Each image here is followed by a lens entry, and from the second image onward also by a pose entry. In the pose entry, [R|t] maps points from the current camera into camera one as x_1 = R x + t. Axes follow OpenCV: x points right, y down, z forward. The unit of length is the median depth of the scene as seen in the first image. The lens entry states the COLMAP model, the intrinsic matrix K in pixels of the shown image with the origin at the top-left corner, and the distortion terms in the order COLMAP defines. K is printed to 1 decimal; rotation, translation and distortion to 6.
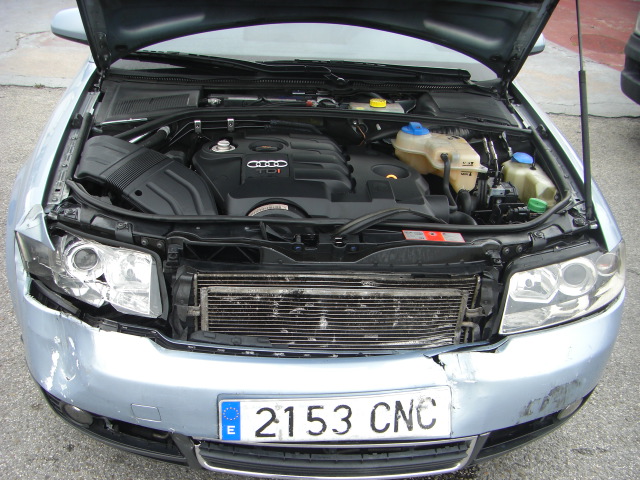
lens RADIAL K [[719.4, 0, 299.8], [0, 719.4, 303.2], [0, 0, 1]] dist [-0.174130, 0.086048]
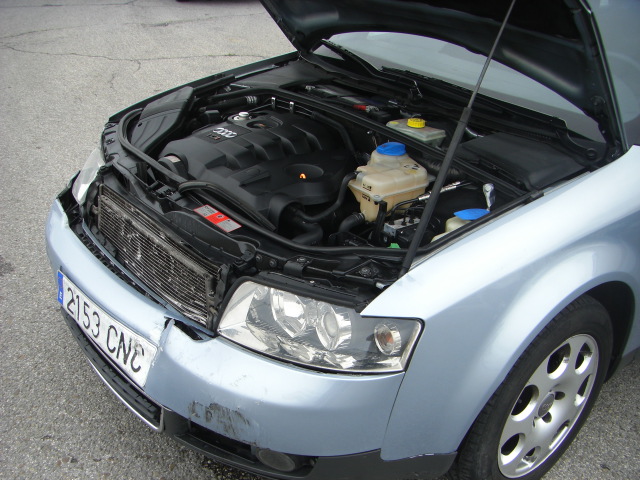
lens RADIAL K [[719.4, 0, 299.8], [0, 719.4, 303.2], [0, 0, 1]] dist [-0.174130, 0.086048]
pose [[0.569429, 0.399361, -0.718513, 1.081434], [-0.427062, 0.890569, 0.156541, -0.202198], [0.702402, 0.217711, 0.677668, 0.406228]]
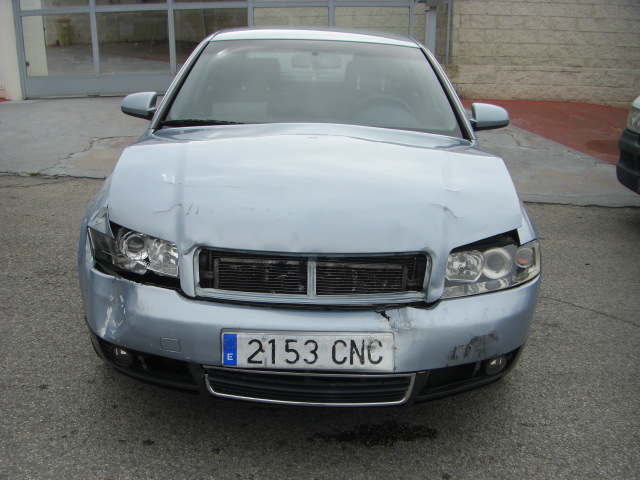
lens RADIAL K [[719.4, 0, 299.8], [0, 719.4, 303.2], [0, 0, 1]] dist [-0.174130, 0.086048]
pose [[0.996835, 0.014077, -0.078239, 0.140782], [-0.027156, 0.985289, -0.168724, 0.295934], [0.074713, 0.170315, 0.982553, -0.360901]]
